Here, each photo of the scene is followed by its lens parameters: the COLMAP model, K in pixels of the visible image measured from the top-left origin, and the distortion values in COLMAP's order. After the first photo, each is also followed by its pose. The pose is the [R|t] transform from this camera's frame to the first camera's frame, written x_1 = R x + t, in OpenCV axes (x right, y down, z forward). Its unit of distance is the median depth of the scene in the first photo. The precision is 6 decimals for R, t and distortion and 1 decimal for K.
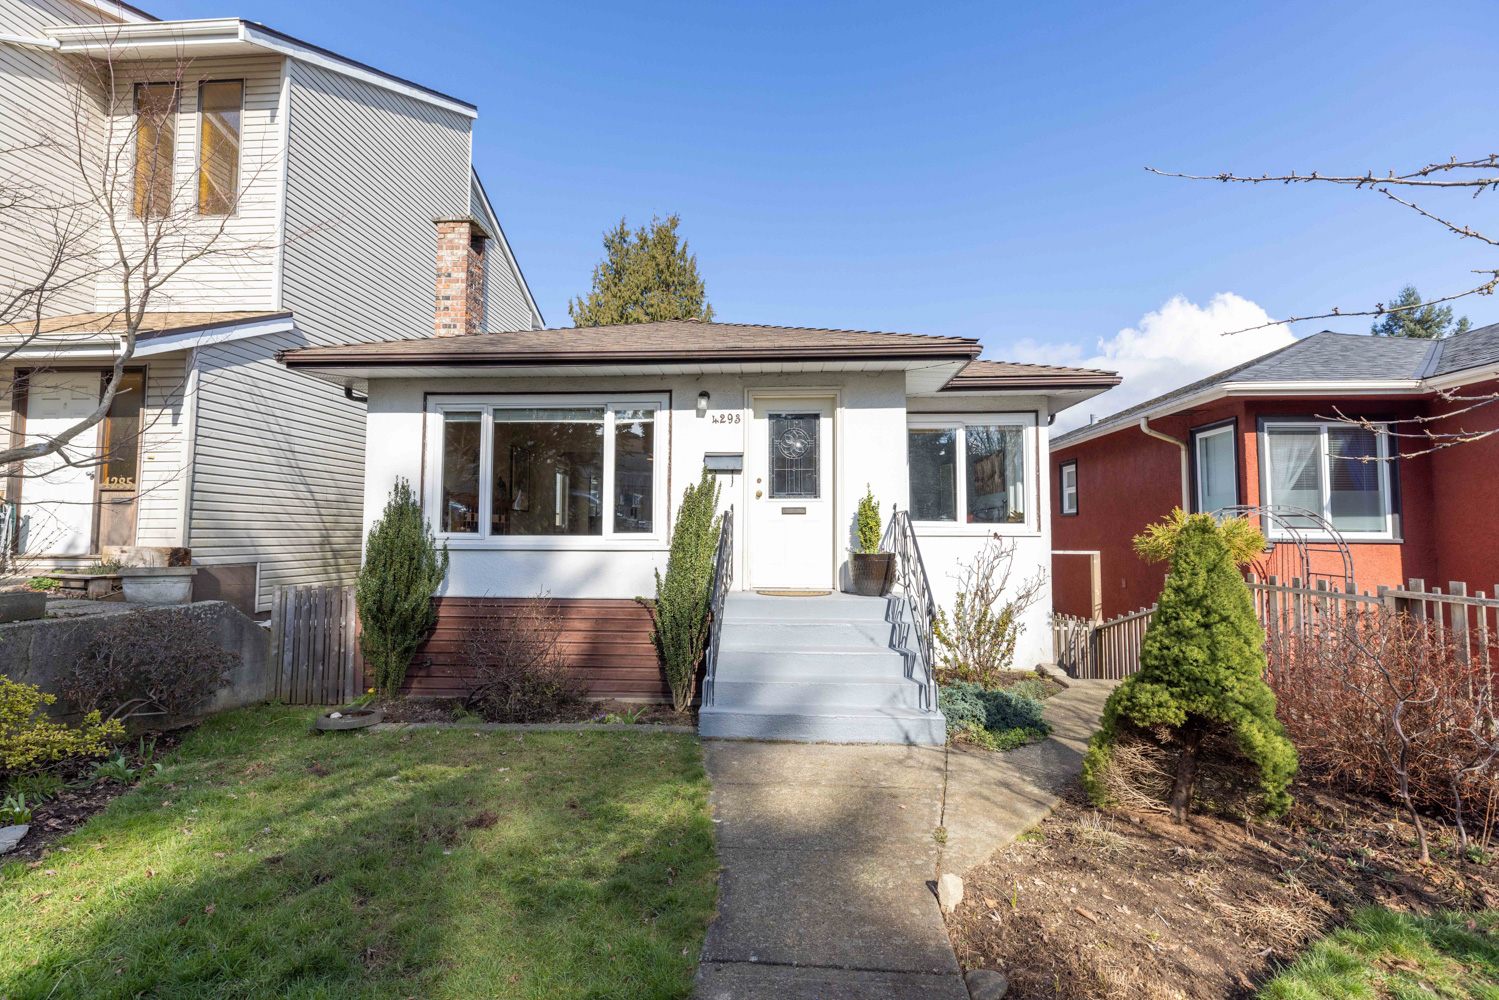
lens RADIAL K [[652.8, 0, 746.0], [0, 652.8, 495.3], [0, 0, 1]] dist [0.004005, 0.000765]
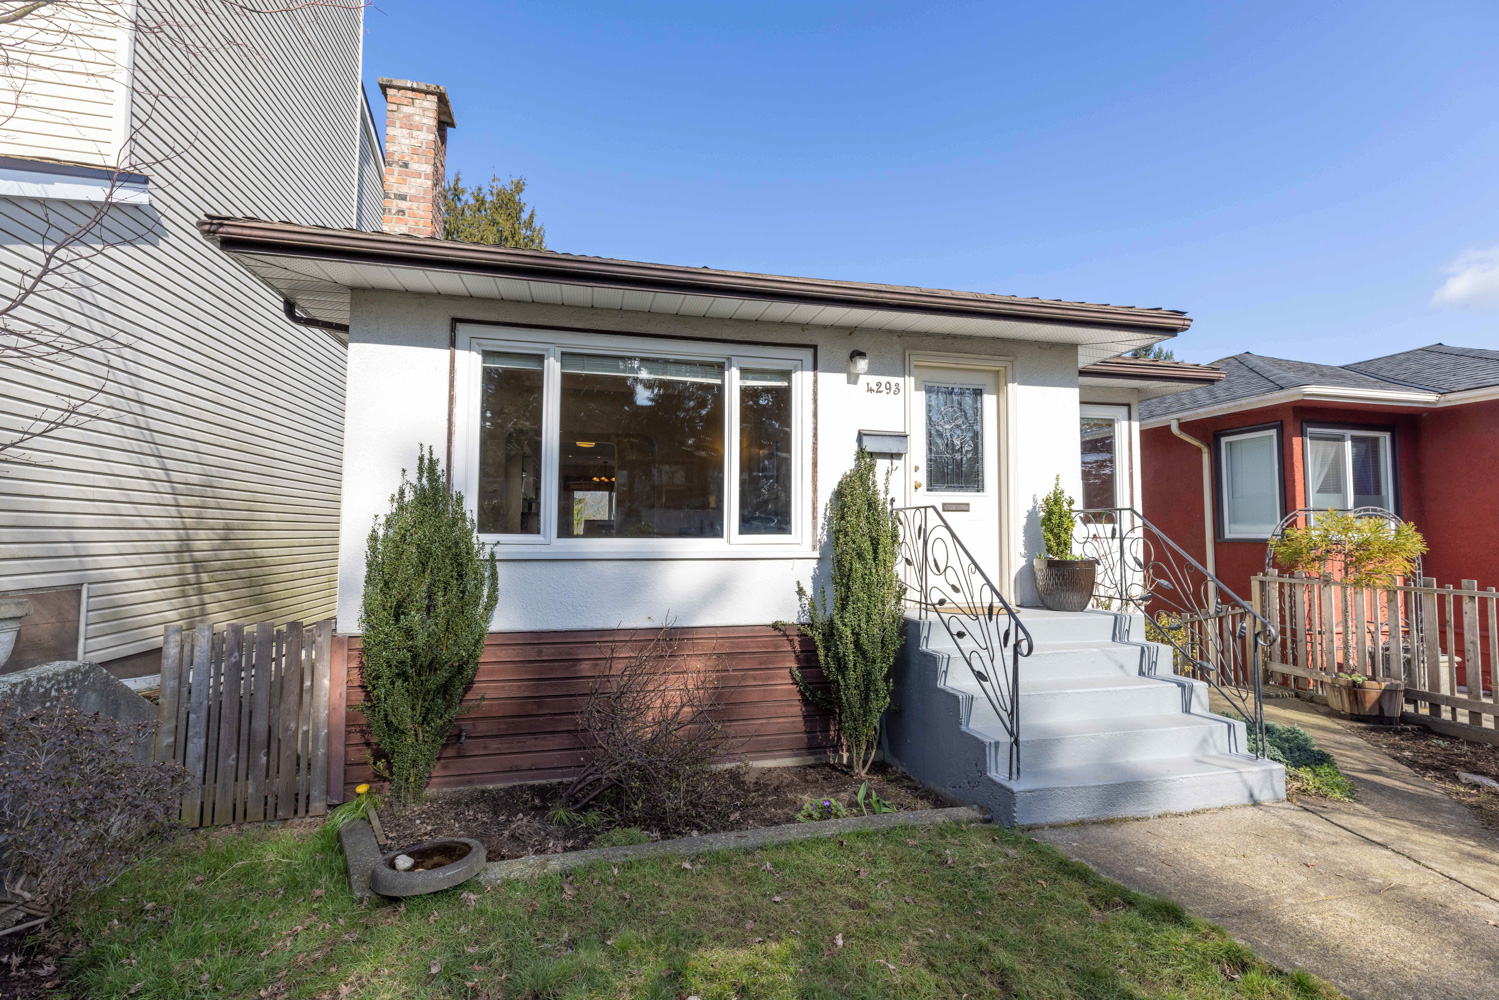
lens RADIAL K [[652.8, 0, 746.0], [0, 652.8, 495.3], [0, 0, 1]] dist [0.004005, 0.000765]
pose [[0.956677, 0.017277, 0.290639, -0.408621], [-0.017595, 0.999844, -0.001517, 0.014751], [-0.290620, -0.003663, 0.956832, 0.300936]]
